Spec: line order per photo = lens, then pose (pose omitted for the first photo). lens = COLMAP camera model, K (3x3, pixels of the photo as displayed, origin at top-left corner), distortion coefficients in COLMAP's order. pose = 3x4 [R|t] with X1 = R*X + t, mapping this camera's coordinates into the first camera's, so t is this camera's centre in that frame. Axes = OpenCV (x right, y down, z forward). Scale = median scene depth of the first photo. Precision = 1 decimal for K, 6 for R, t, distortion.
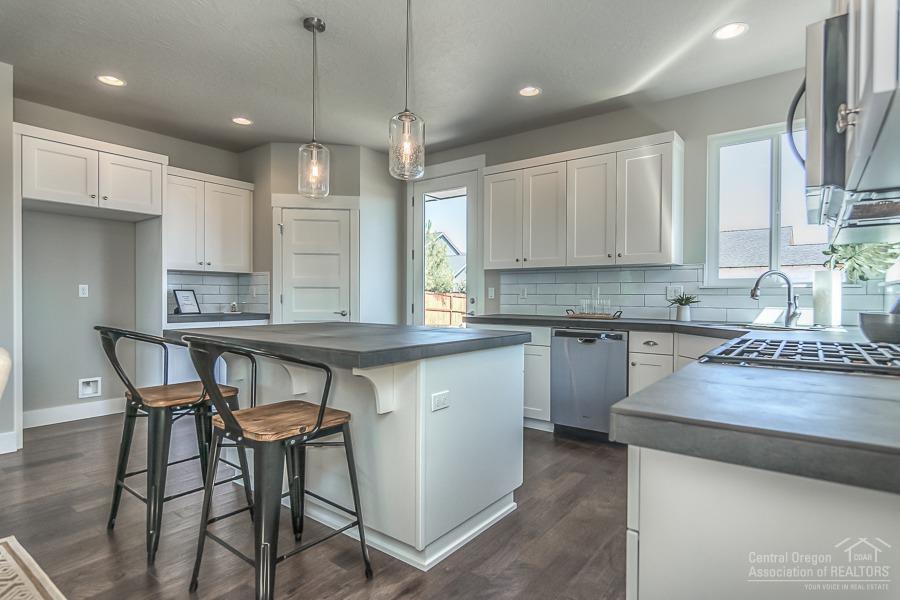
lens RADIAL K [[474.9, 0, 450.3], [0, 474.9, 301.2], [0, 0, 1]] dist [0.003651, -0.003122]
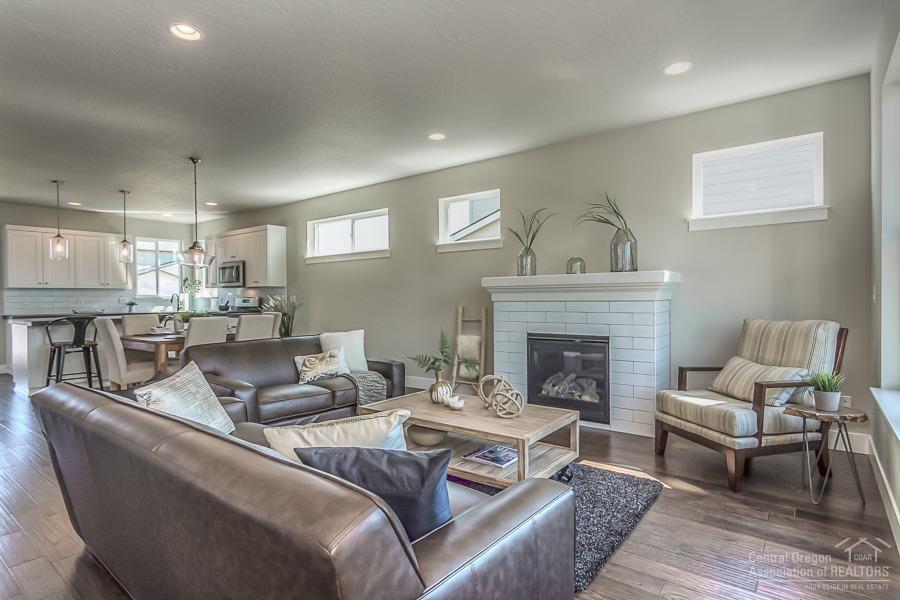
lens RADIAL K [[474.9, 0, 452.3], [0, 474.9, 297.8], [0, 0, 1]] dist [0.003651, -0.003122]
pose [[0.002156, -0.003479, 0.999992, -1.858374], [0.015249, 0.999878, 0.003446, -0.015667], [-0.999881, 0.015241, 0.002209, -0.620248]]
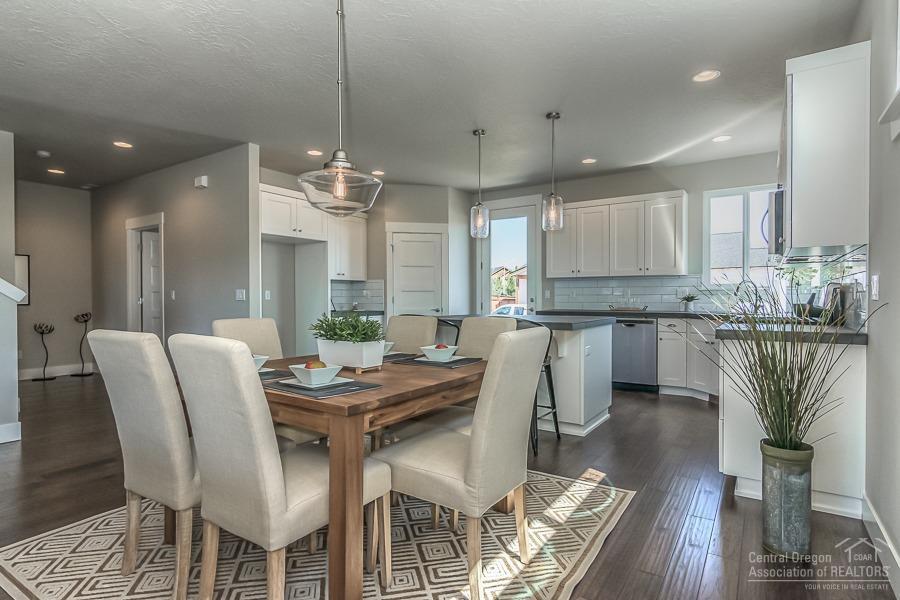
lens RADIAL K [[474.9, 0, 449.5], [0, 474.9, 301.9], [0, 0, 1]] dist [0.003651, -0.003122]
pose [[0.997928, -0.008666, 0.063760, -0.368874], [0.008658, 0.999962, 0.000406, 0.002276], [-0.063761, 0.000147, 0.997965, -0.470641]]
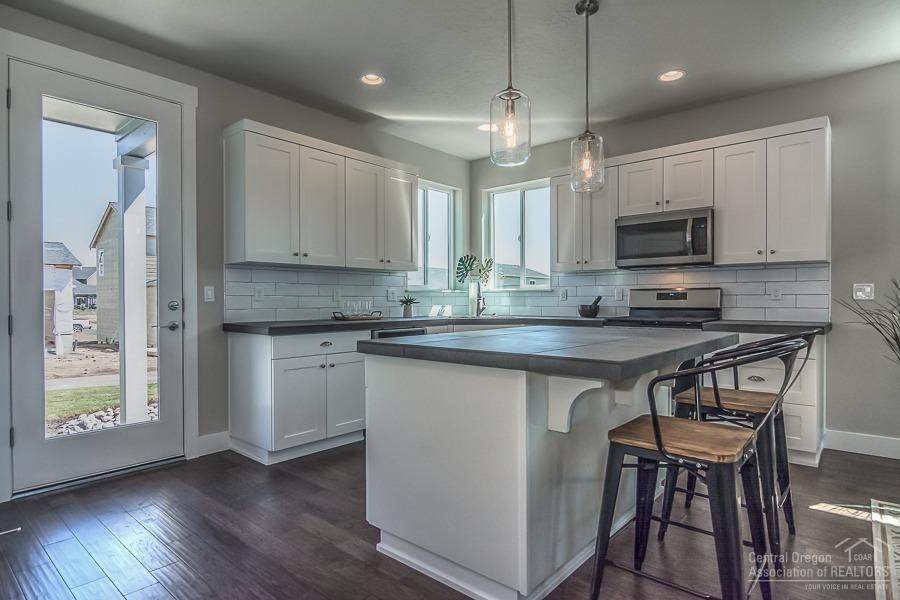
lens RADIAL K [[498.0, 0, 449.0], [0, 498.0, 303.7], [0, 0, 1]] dist [-0.001563, -0.003874]
pose [[0.058070, -0.013502, 0.998221, -0.795648], [0.011782, 0.999848, 0.012838, -0.009867], [-0.998243, 0.011015, 0.058220, 0.779882]]
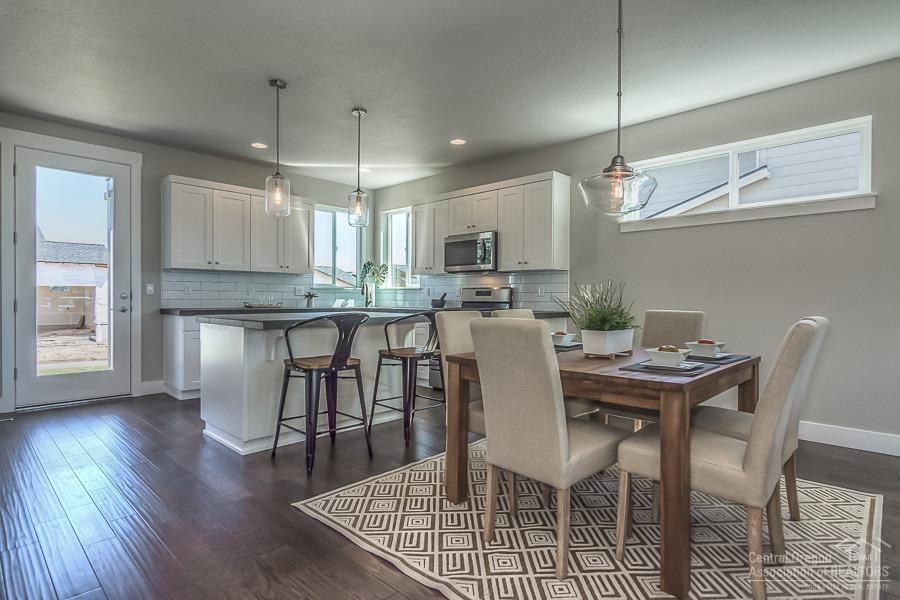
lens RADIAL K [[474.9, 0, 448.5], [0, 474.9, 301.8], [0, 0, 1]] dist [0.003651, -0.003122]
pose [[0.108508, -0.012815, 0.994013, -1.141230], [0.004039, 0.999914, 0.012451, 0.001437], [-0.994087, 0.002664, 0.108550, 0.293428]]
